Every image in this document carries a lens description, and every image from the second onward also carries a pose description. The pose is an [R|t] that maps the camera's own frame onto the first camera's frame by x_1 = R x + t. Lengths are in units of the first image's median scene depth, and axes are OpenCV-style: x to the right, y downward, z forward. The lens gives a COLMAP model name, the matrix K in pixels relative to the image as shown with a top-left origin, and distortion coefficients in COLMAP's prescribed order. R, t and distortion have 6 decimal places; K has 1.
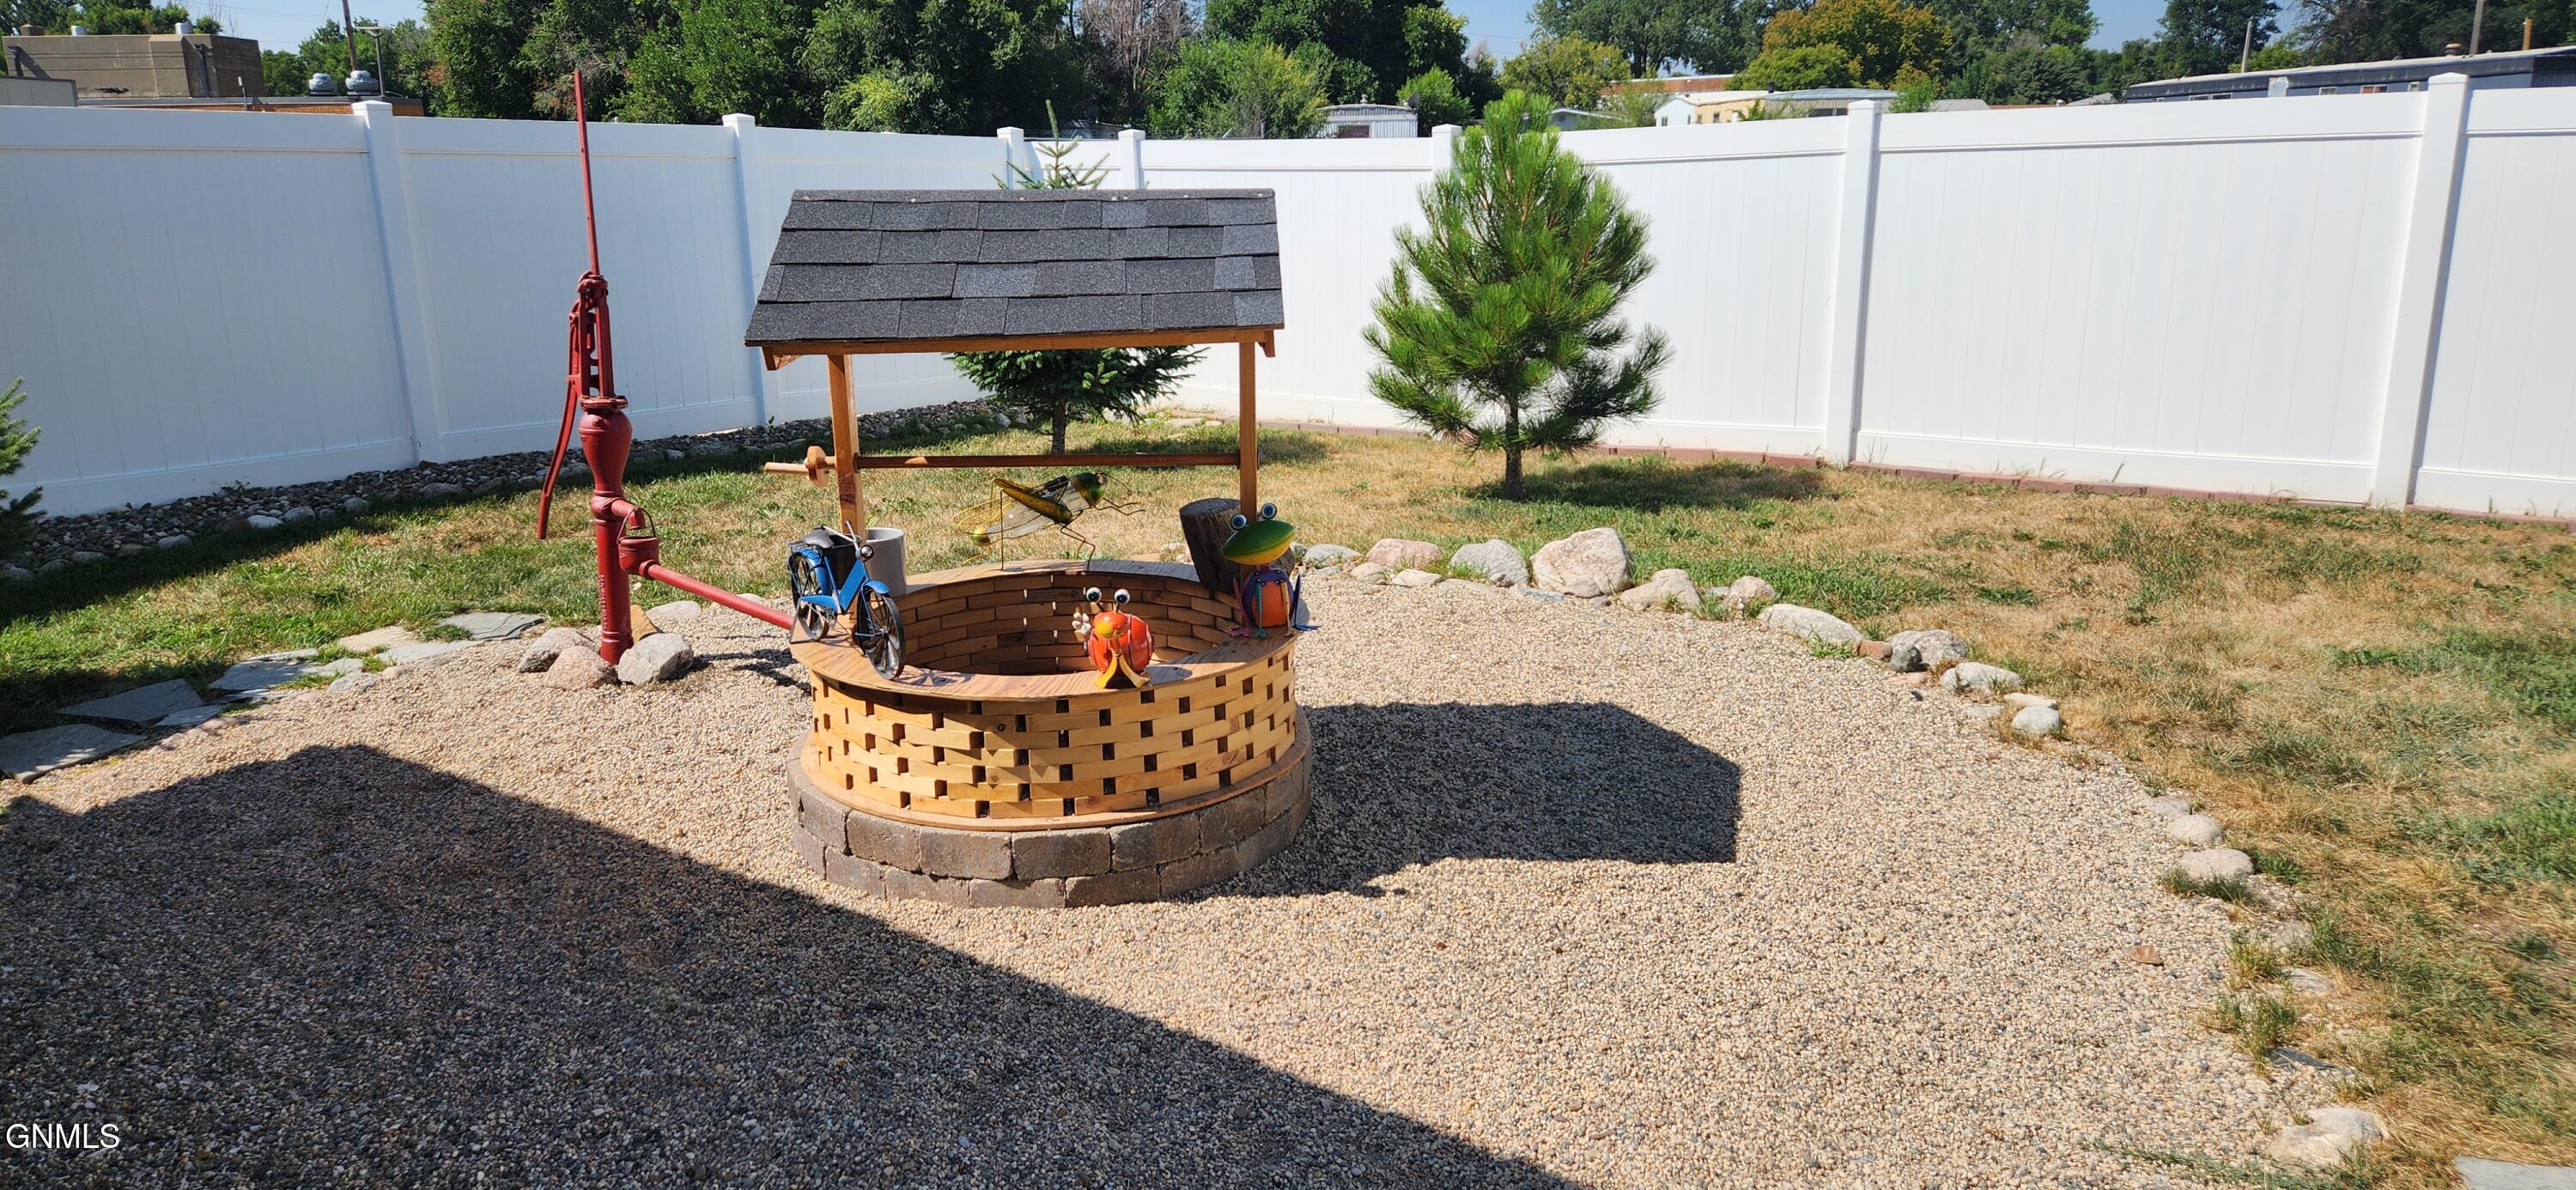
lens RADIAL K [[1681.6, 0, 1288.0], [0, 1681.6, 595.0], [0, 0, 1]] dist [0.100168, -0.089707]
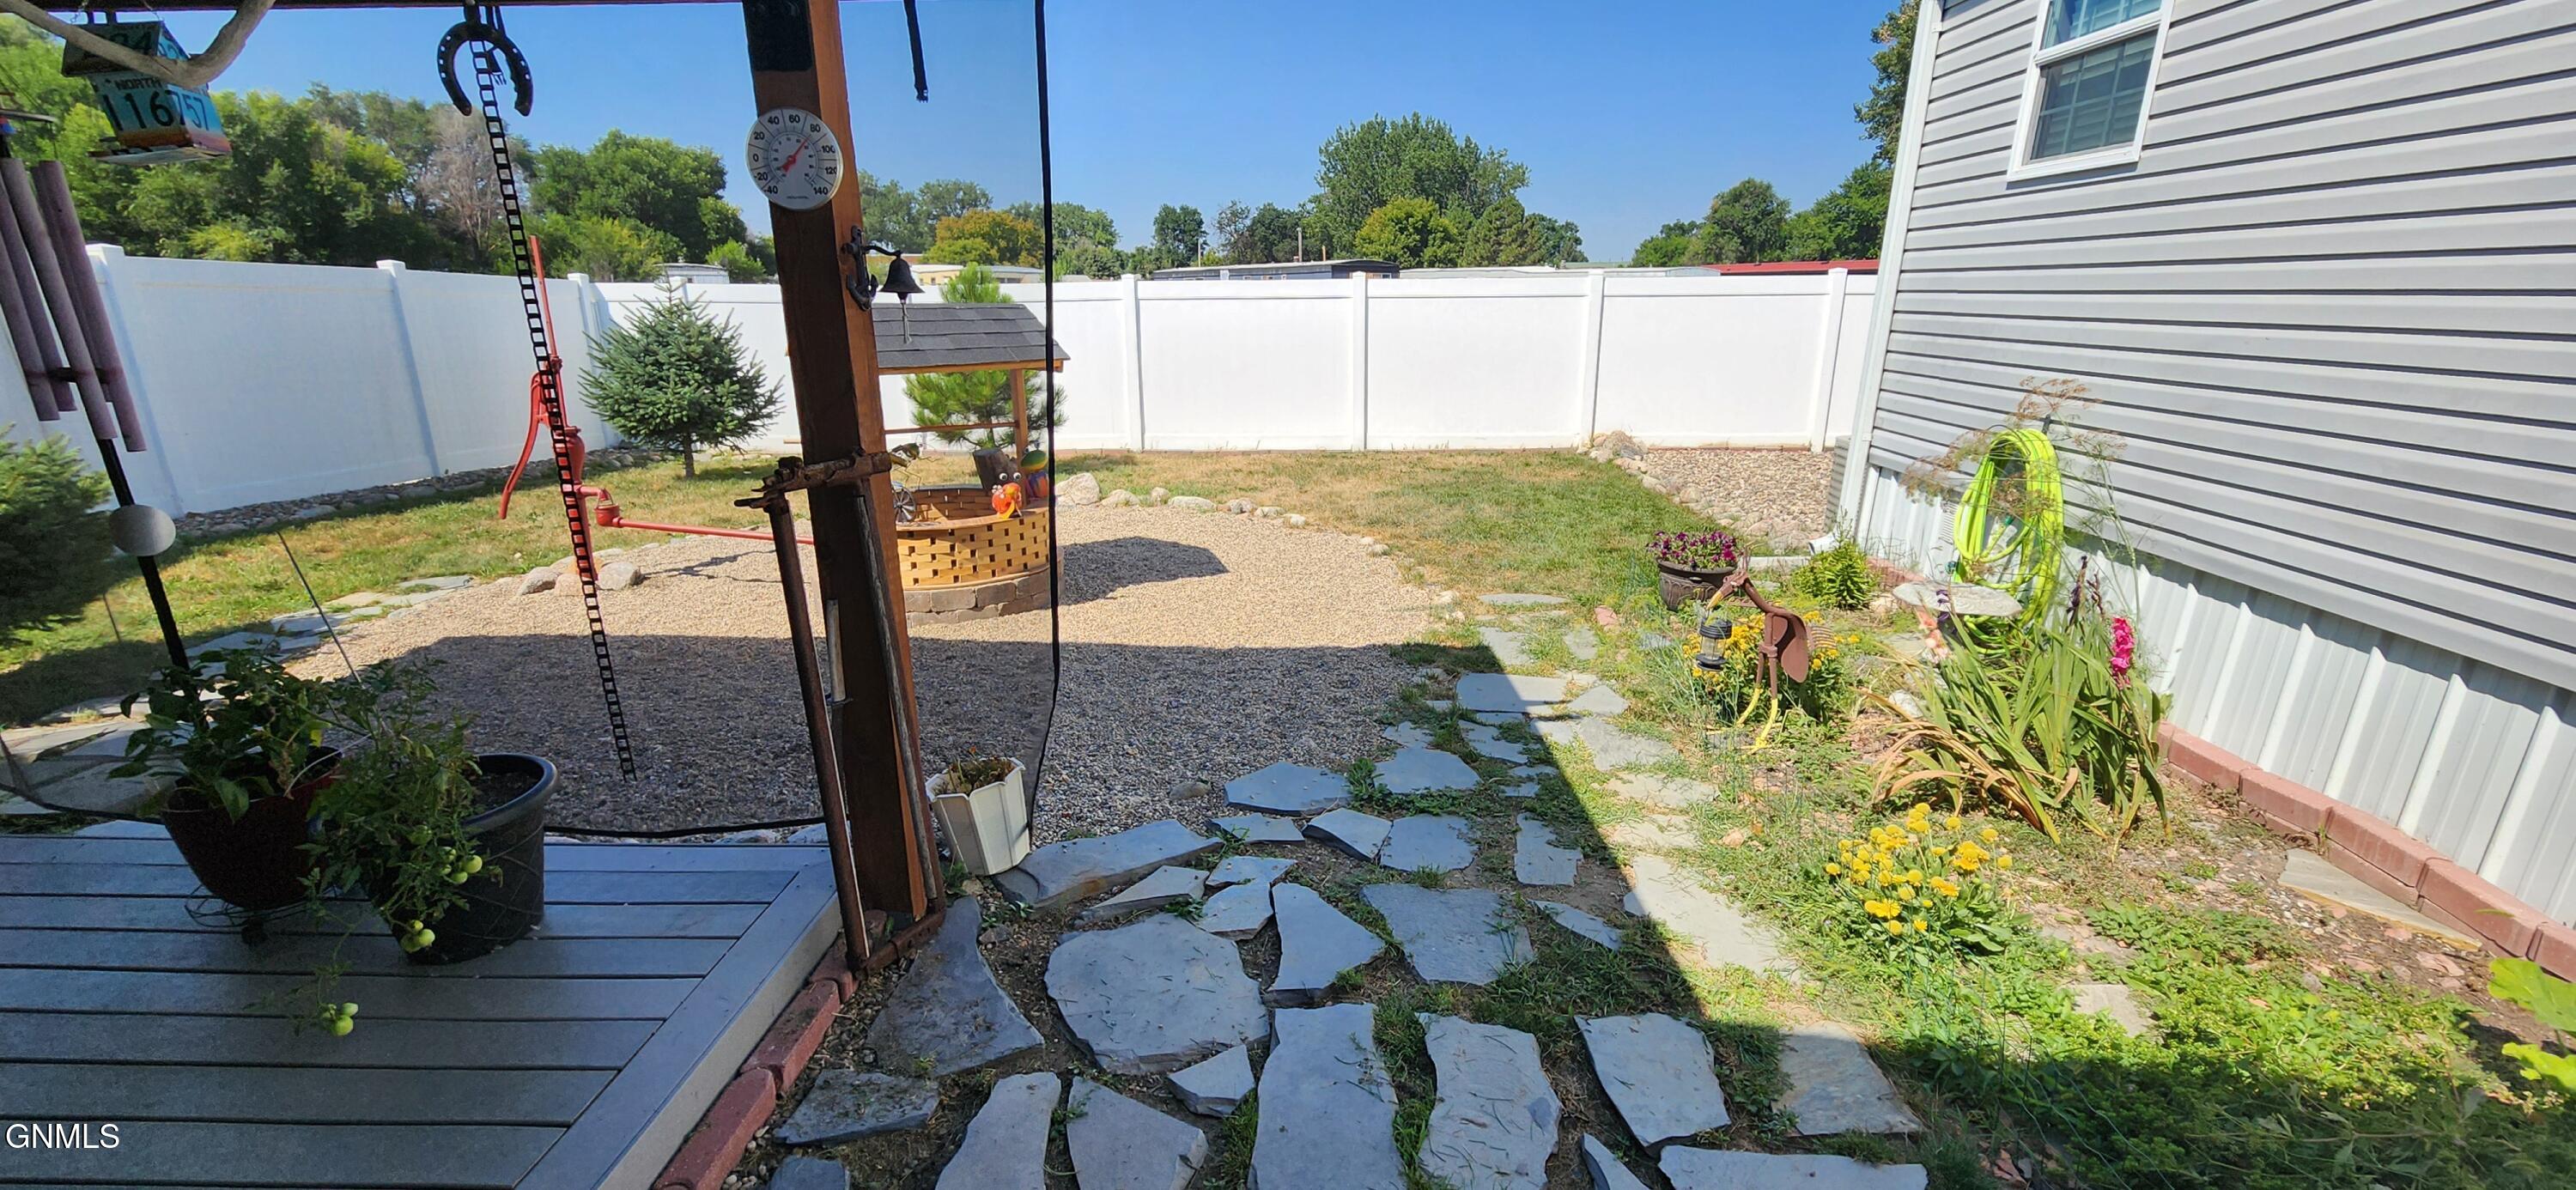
lens RADIAL K [[1055.0, 0, 1288.0], [0, 1055.0, 595.0], [0, 0, 1]] dist [0.003543, 0.000395]
pose [[0.835342, -0.134664, 0.532981, -0.267325], [0.126809, 0.990587, 0.051537, 0.062305], [-0.534905, 0.024536, 0.844556, -0.199697]]
